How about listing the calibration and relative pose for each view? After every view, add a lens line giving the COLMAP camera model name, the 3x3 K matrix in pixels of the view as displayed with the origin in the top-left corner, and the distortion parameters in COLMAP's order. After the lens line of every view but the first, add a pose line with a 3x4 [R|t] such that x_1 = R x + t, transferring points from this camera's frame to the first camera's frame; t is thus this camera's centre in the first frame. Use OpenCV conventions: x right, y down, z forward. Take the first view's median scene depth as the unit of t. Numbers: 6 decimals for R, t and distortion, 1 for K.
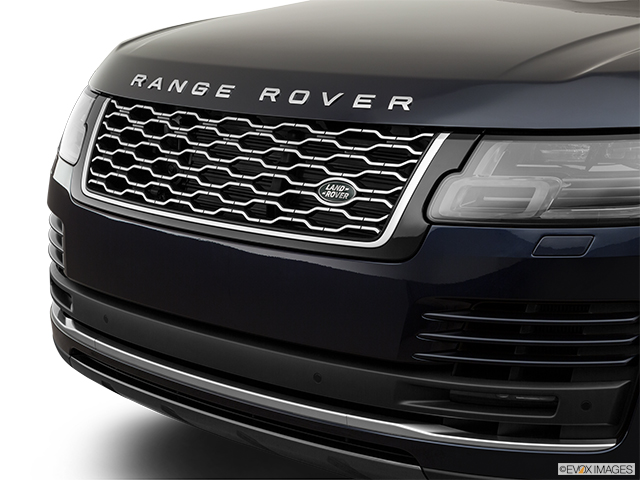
lens RADIAL K [[1431.7, 0, 320.0], [0, 1431.7, 240.0], [0, 0, 1]] dist [0.010882, -0.093888]
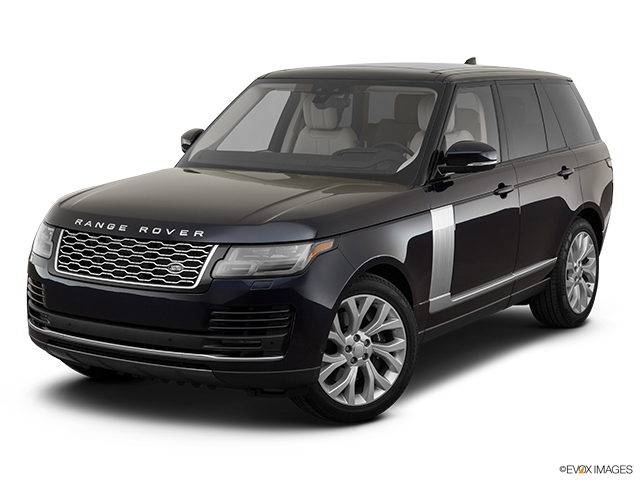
lens RADIAL K [[1331.7, 0, 320.0], [0, 1331.7, 240.0], [0, 0, 1]] dist [0.015420, 0.152982]
pose [[0.975334, -0.027518, 0.219012, -0.268558], [0.036661, 0.998613, -0.037794, 0.017287], [-0.217668, 0.044891, 0.974990, -1.465313]]
